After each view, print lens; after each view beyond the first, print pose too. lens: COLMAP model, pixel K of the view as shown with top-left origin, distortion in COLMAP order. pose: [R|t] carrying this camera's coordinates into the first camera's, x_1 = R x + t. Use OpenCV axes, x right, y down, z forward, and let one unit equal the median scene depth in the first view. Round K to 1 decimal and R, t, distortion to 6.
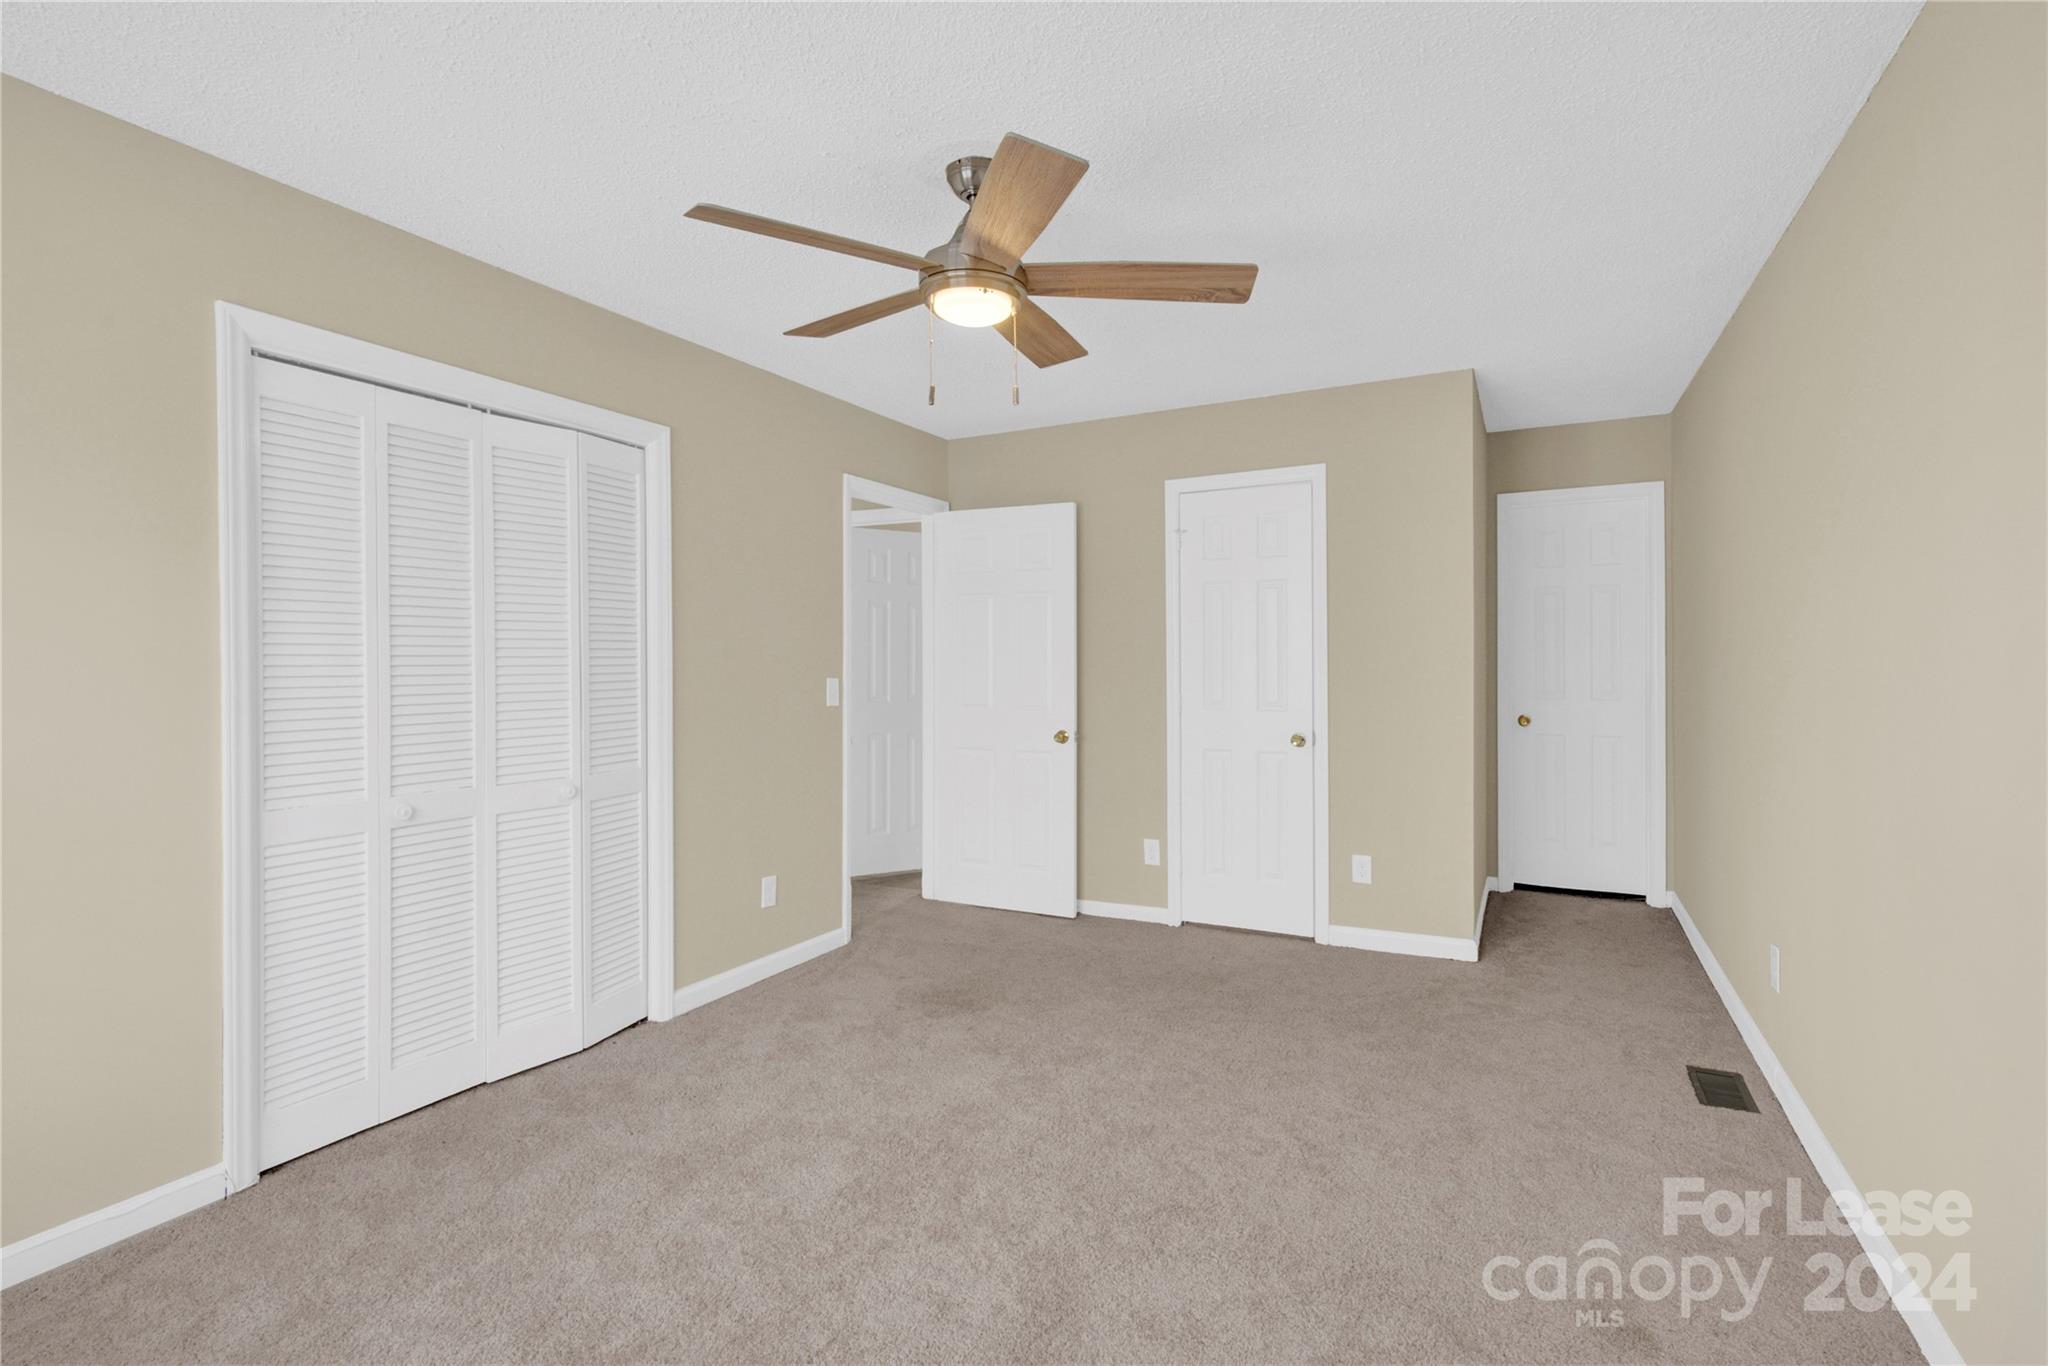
lens RADIAL K [[955.7, 0, 1024.5], [0, 955.7, 669.2], [0, 0, 1]] dist [-0.000020, 0.000034]
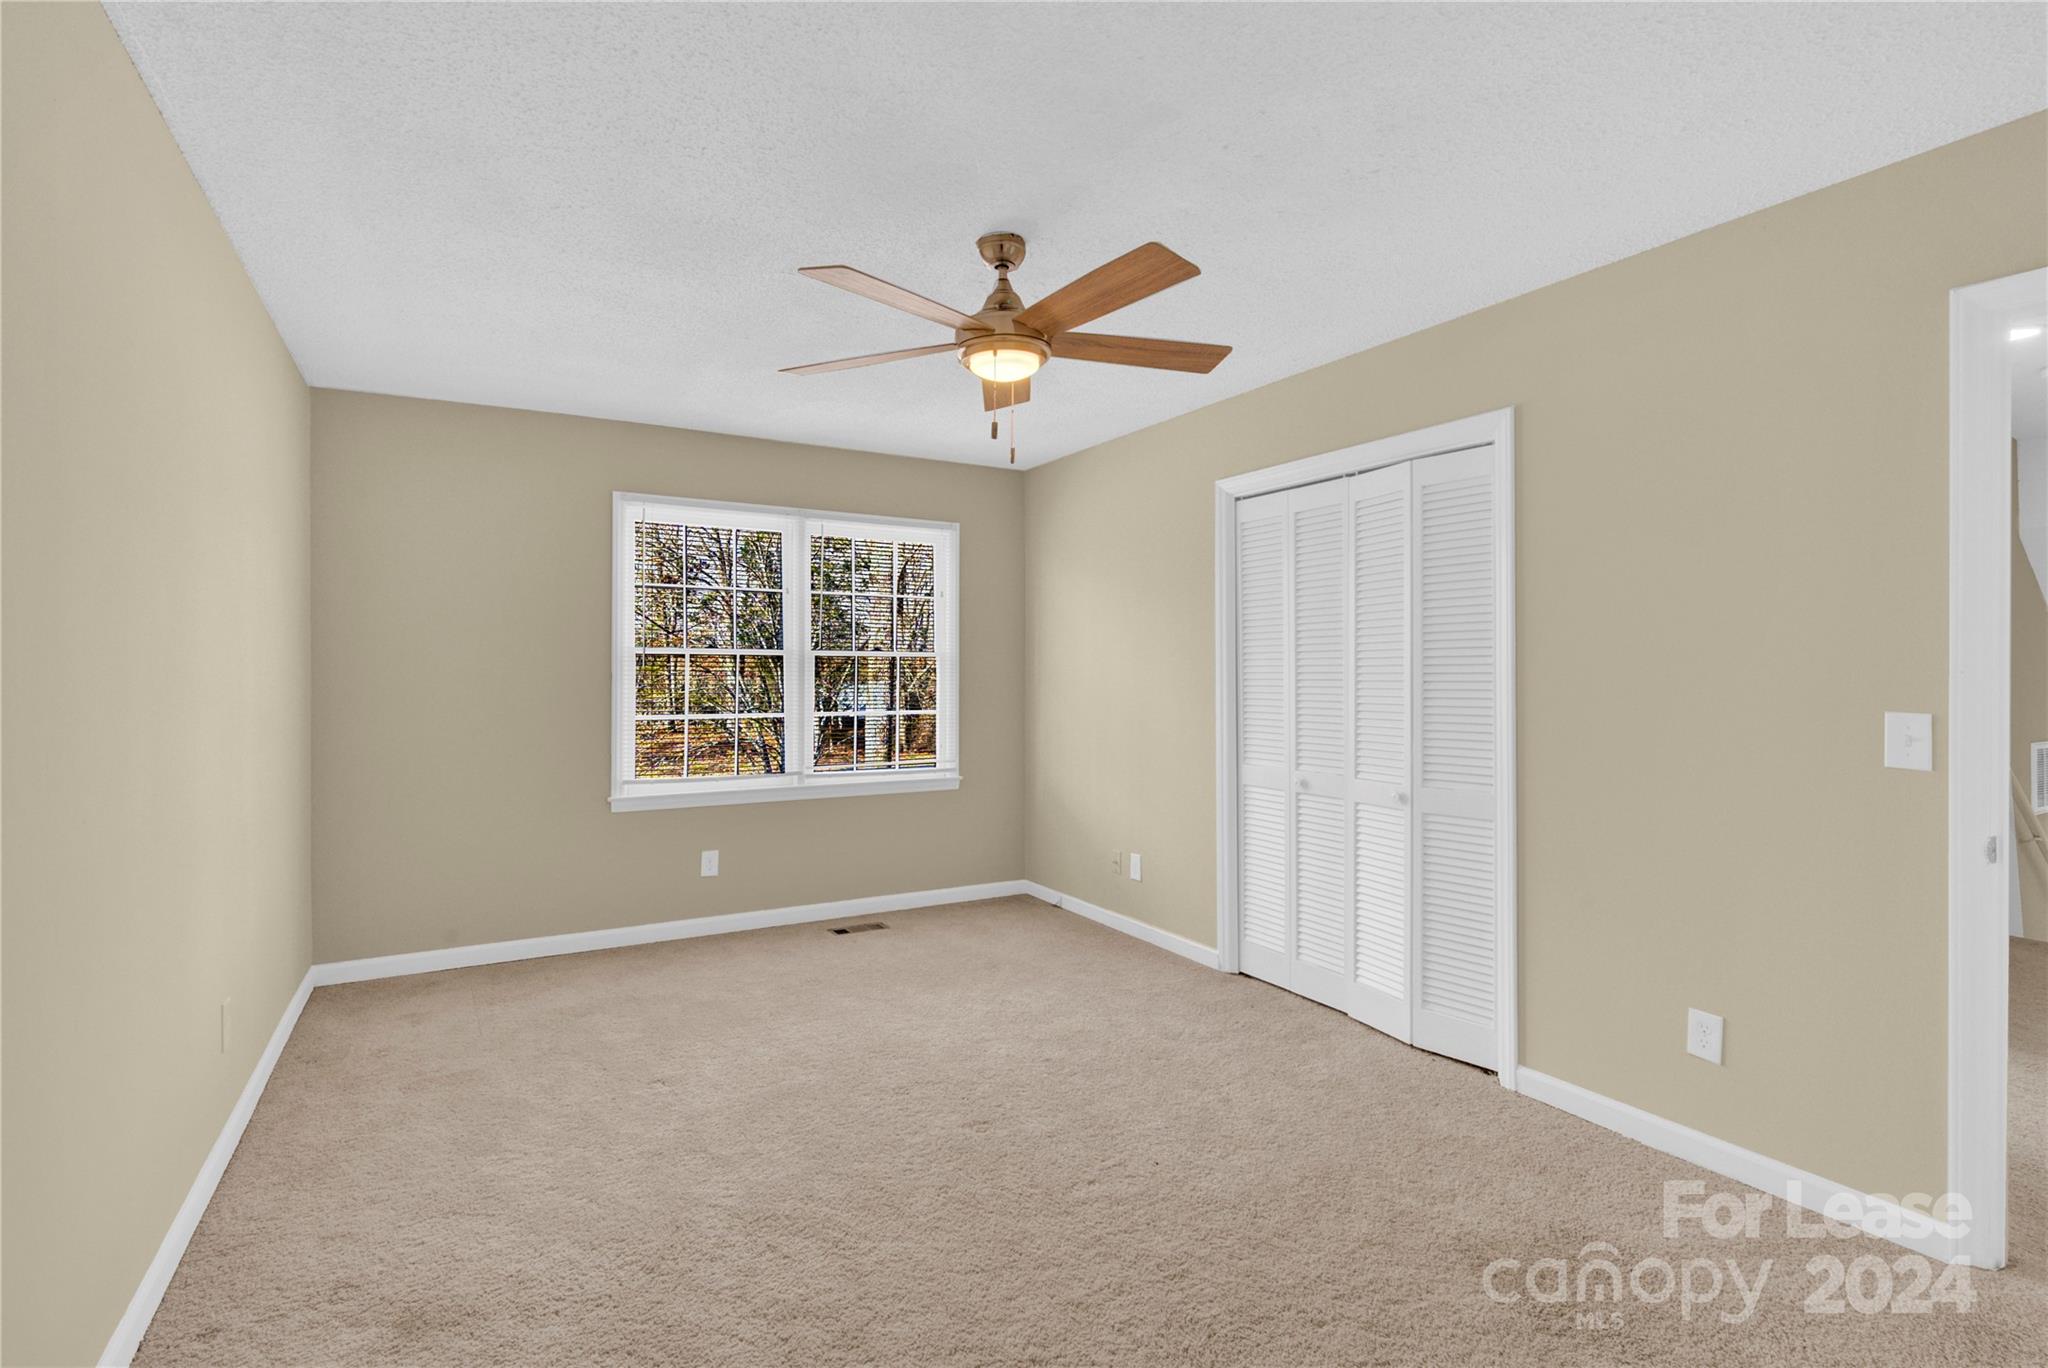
lens RADIAL K [[955.7, 0, 1024.5], [0, 955.7, 670.2], [0, 0, 1]] dist [-0.000020, 0.000034]
pose [[-0.538658, -0.003623, -0.842517, 0.762211], [-0.006342, 0.999980, -0.000246, -0.014511], [0.842501, 0.005211, -0.538670, 1.403444]]
